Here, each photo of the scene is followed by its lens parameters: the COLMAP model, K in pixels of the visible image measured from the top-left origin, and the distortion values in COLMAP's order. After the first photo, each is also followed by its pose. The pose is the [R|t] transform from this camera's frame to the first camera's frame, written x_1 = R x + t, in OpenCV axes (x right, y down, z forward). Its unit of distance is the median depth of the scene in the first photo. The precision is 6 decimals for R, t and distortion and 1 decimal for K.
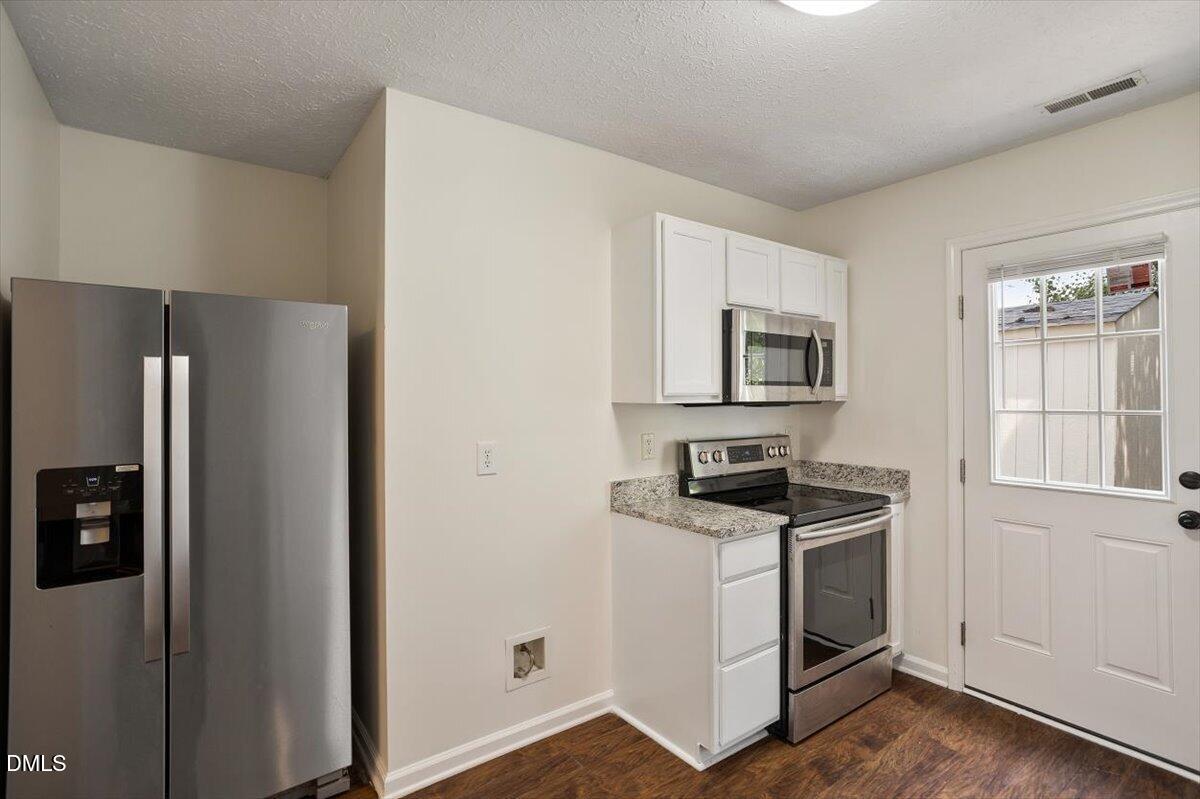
lens RADIAL K [[591.4, 0, 599.5], [0, 591.4, 393.5], [0, 0, 1]] dist [-0.048775, 0.022511]
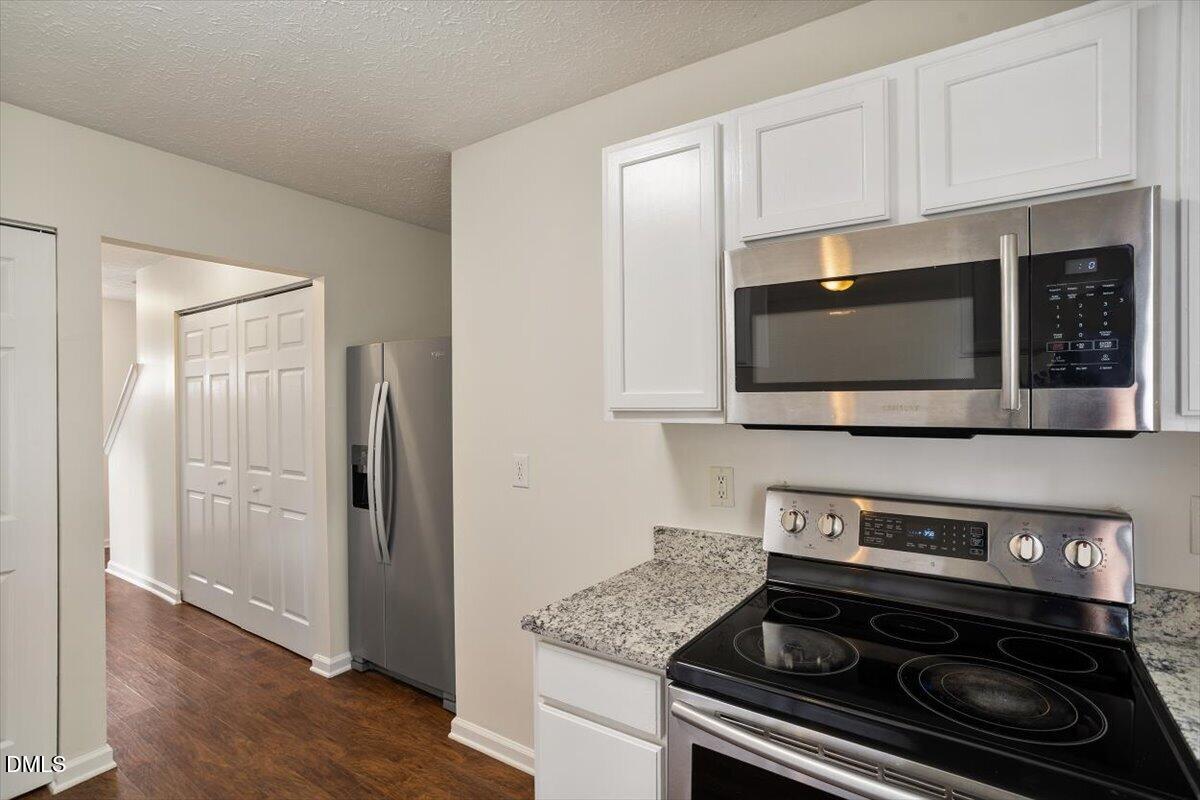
lens RADIAL K [[591.4, 0, 599.5], [0, 591.4, 394.0], [0, 0, 1]] dist [-0.048775, 0.022511]
pose [[0.332619, -0.008969, -0.943019, 0.789942], [0.010678, 0.999926, -0.005744, -0.012657], [0.943001, -0.008159, 0.332691, 0.790181]]
